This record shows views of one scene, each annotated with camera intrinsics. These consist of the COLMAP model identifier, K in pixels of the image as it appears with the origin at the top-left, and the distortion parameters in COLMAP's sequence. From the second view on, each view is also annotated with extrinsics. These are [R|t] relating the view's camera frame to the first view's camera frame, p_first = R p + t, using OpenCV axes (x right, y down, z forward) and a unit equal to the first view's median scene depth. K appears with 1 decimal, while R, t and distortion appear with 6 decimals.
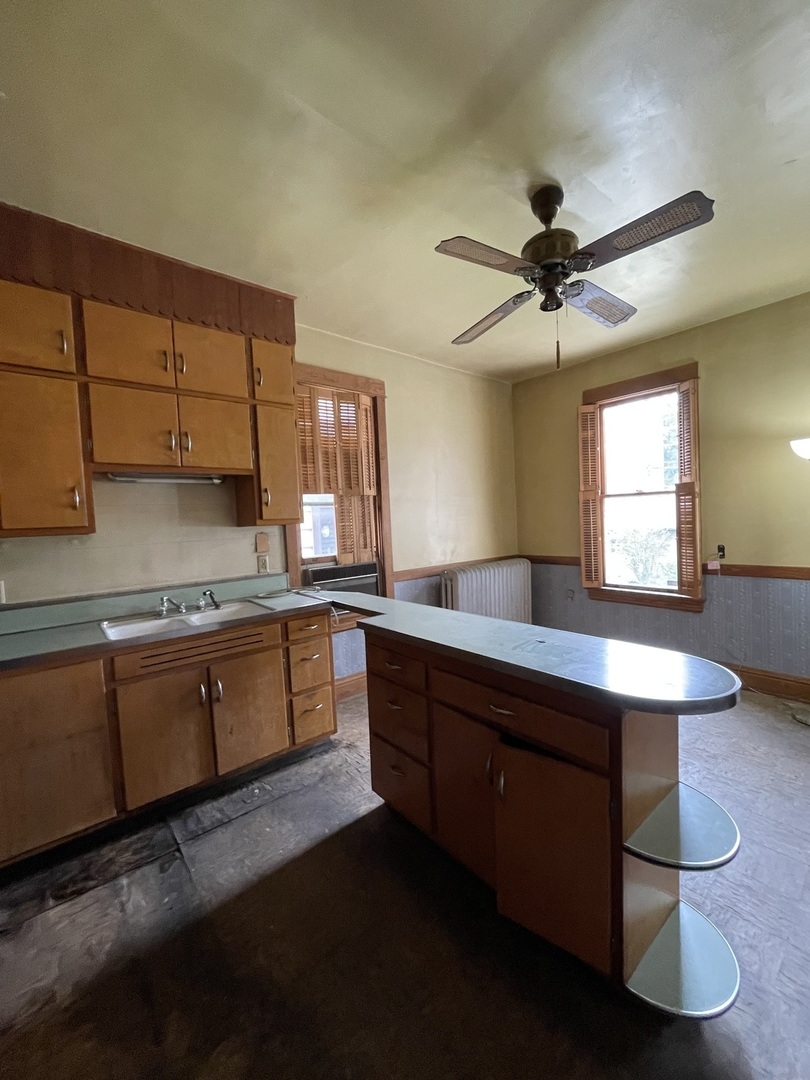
lens RADIAL K [[432.0, 0, 404.9], [0, 432.0, 539.9], [0, 0, 1]] dist [-0.001231, 0.000216]
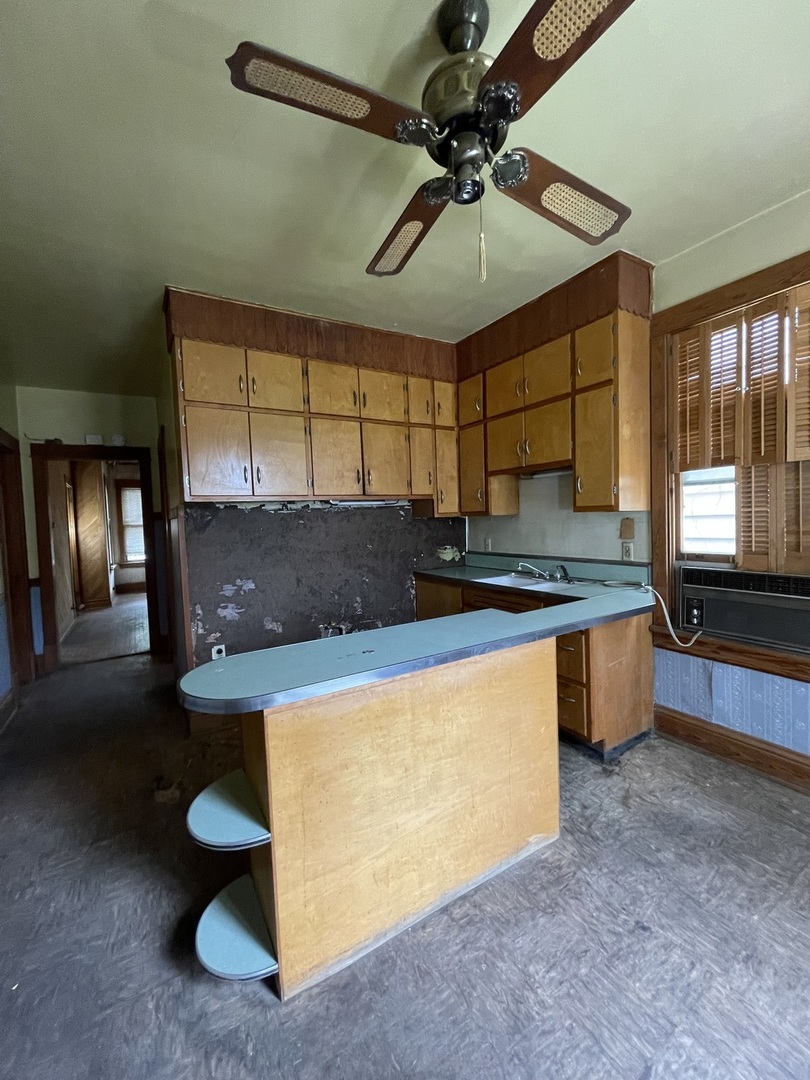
lens RADIAL K [[432.0, 0, 403.7], [0, 432.0, 540.3], [0, 0, 1]] dist [-0.001231, 0.000216]
pose [[-0.137276, 0.098223, -0.985651, 0.632447], [-0.011536, 0.994845, 0.100746, -0.054440], [0.990466, 0.025201, -0.135436, 0.608471]]
